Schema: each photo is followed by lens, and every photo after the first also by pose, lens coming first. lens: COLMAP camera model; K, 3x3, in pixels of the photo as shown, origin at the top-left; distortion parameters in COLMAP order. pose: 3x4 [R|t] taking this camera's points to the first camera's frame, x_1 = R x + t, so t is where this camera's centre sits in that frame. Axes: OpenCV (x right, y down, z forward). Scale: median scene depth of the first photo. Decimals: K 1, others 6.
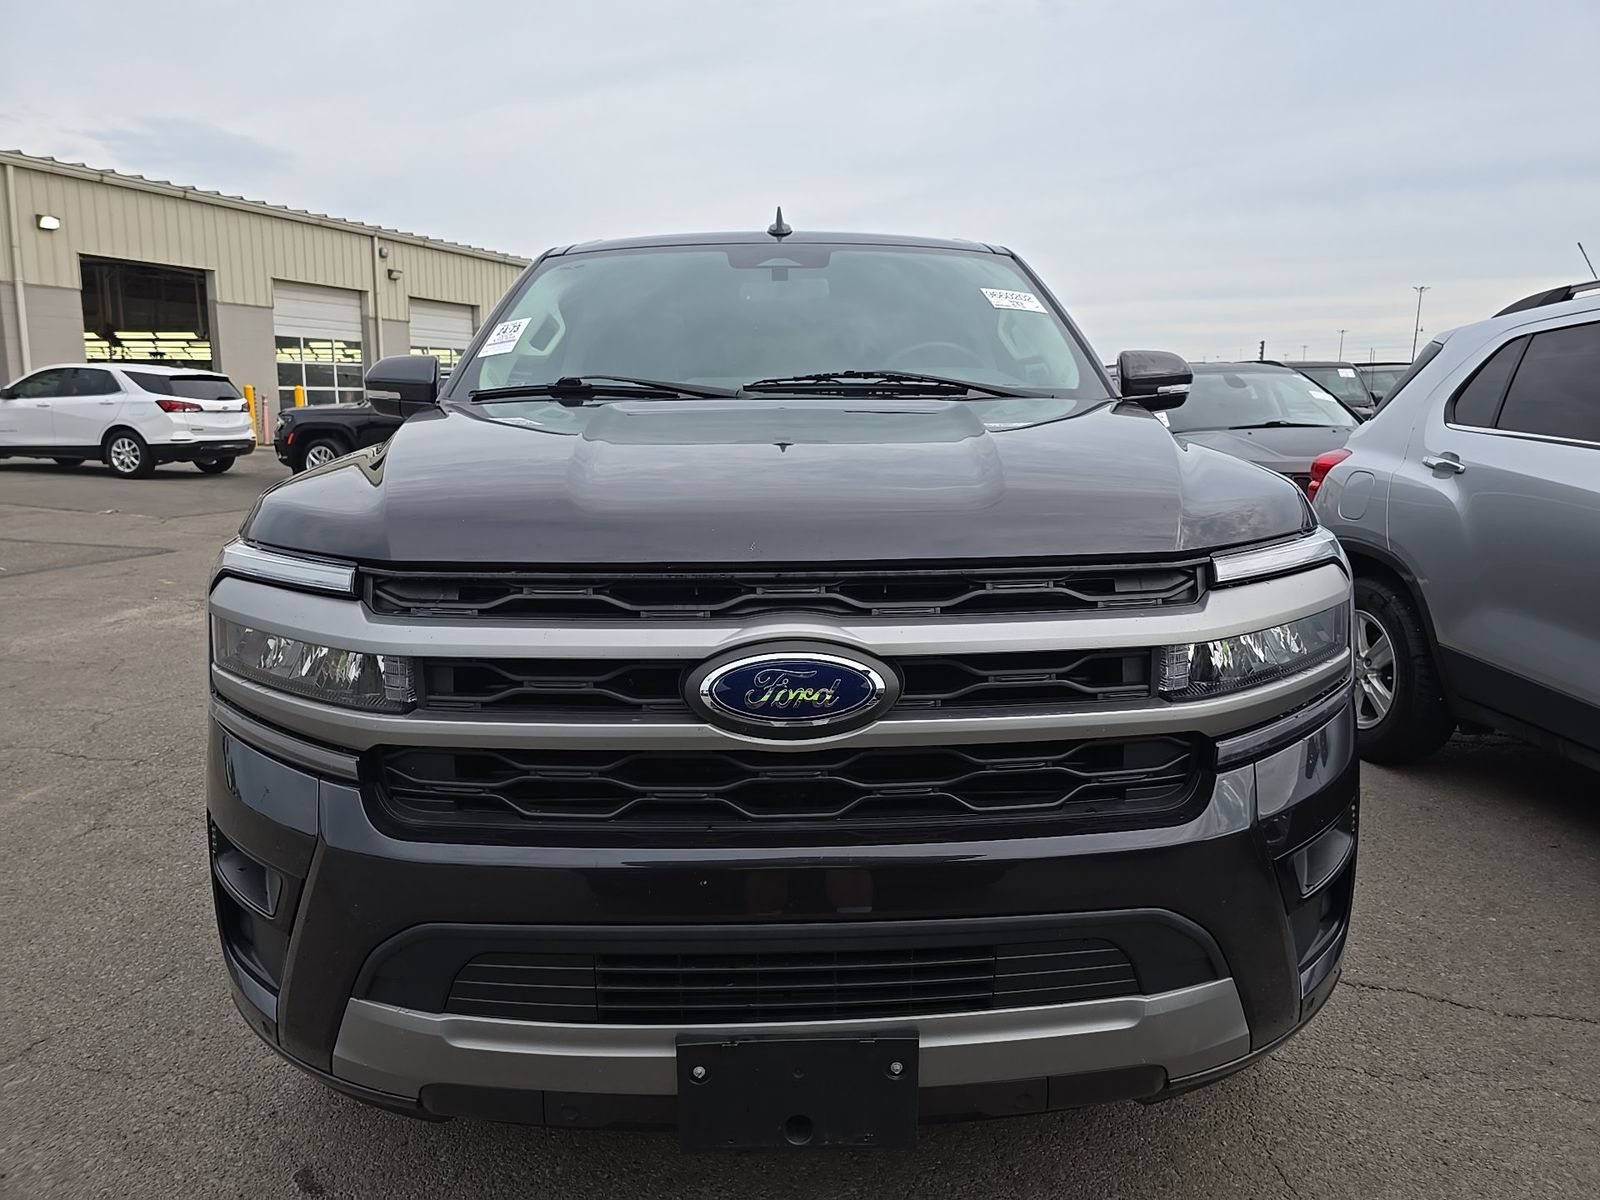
lens RADIAL K [[1084.7, 0, 810.5], [0, 1084.7, 602.3], [0, 0, 1]] dist [0.066356, -0.060377]
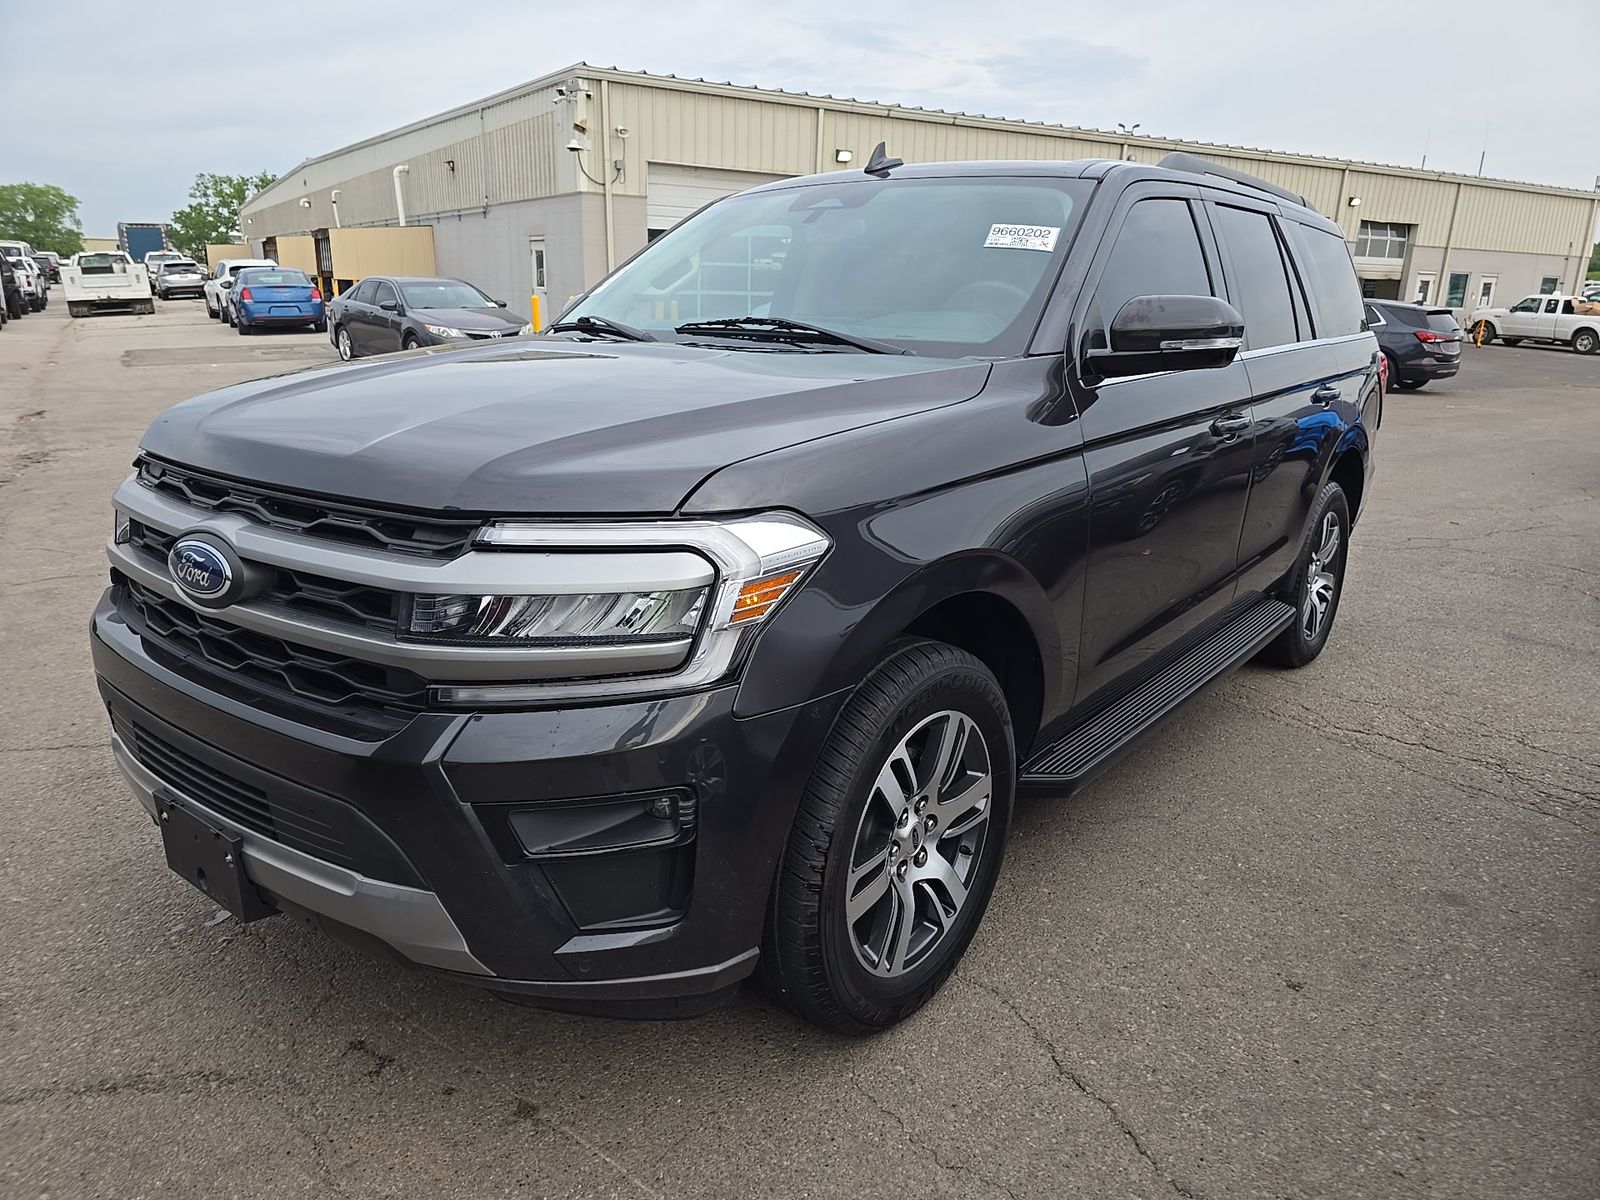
lens RADIAL K [[1084.7, 0, 810.5], [0, 1084.7, 602.3], [0, 0, 1]] dist [0.066356, -0.060377]
pose [[0.773929, 0.184176, -0.605899, 0.760779], [-0.134481, 0.982750, 0.126952, -0.084222], [0.618829, -0.016770, 0.785347, 0.210323]]
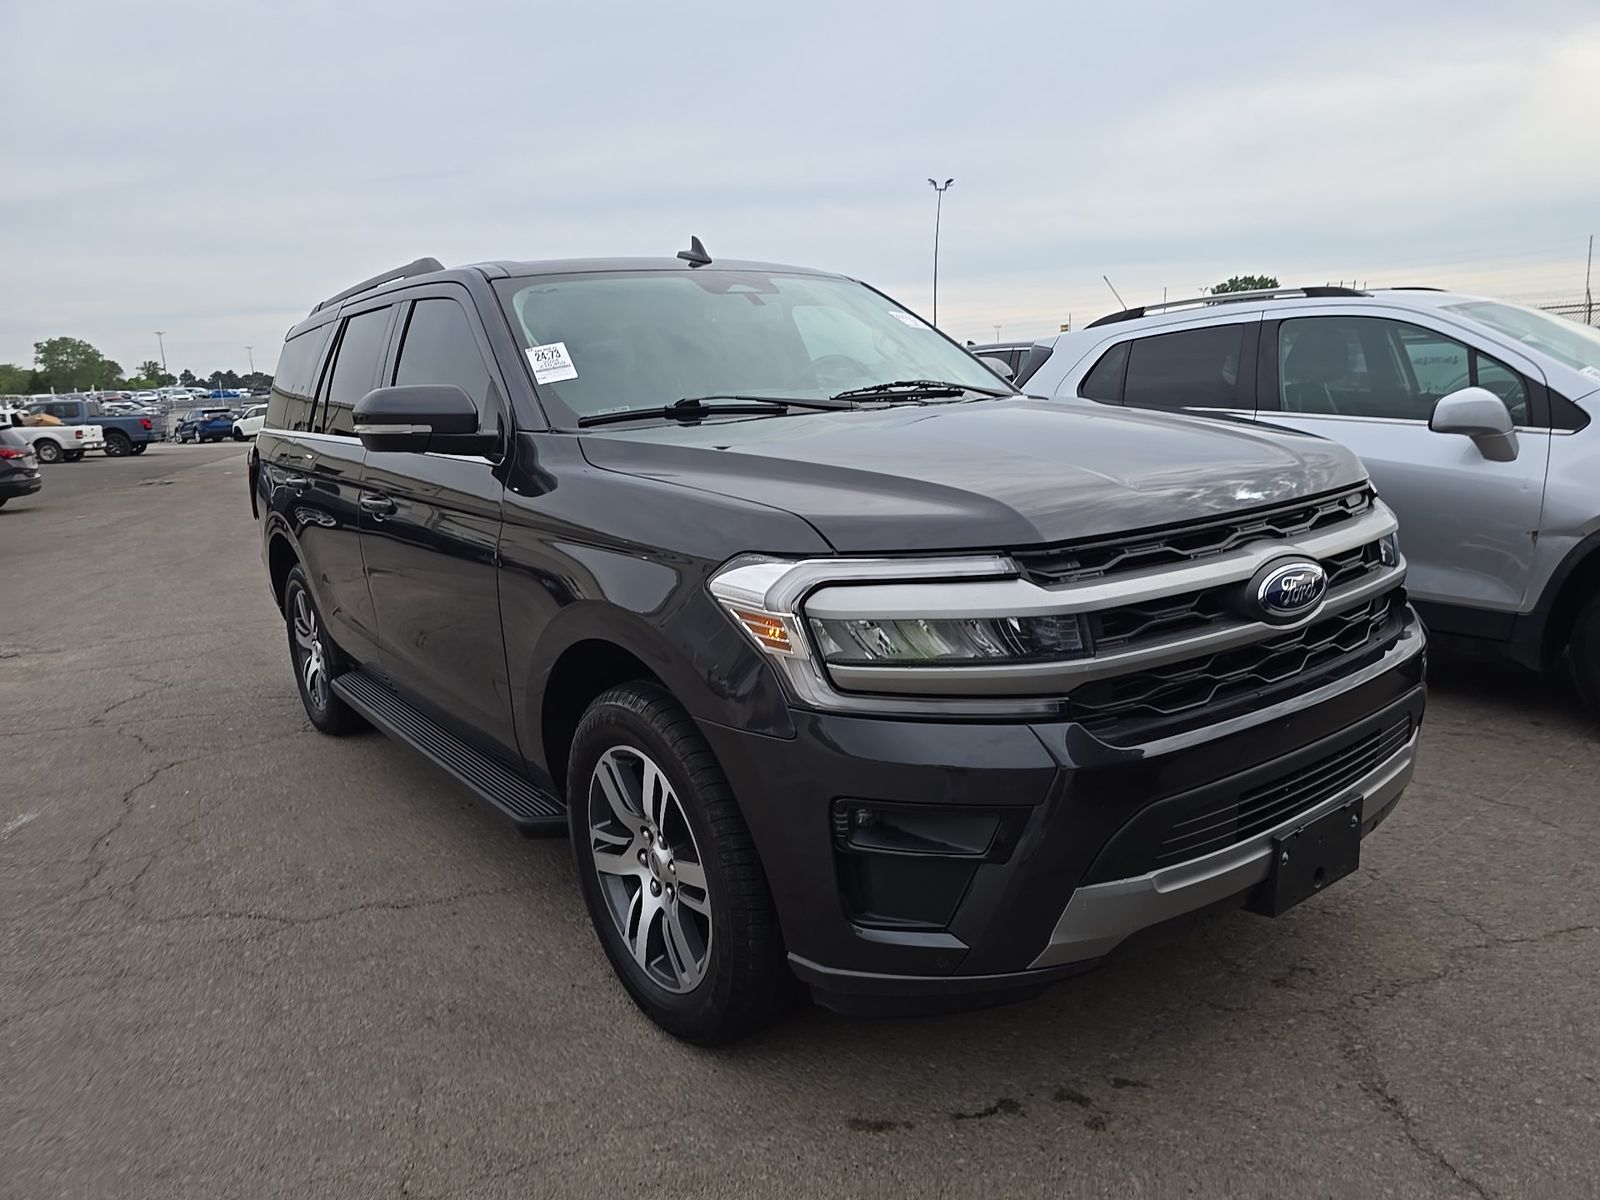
lens RADIAL K [[1084.7, 0, 810.5], [0, 1084.7, 602.3], [0, 0, 1]] dist [0.066356, -0.060377]
pose [[0.814228, -0.154284, 0.559669, -0.753978], [0.156510, 0.986682, 0.044302, -0.038922], [-0.559051, 0.051522, 0.827531, 0.065866]]
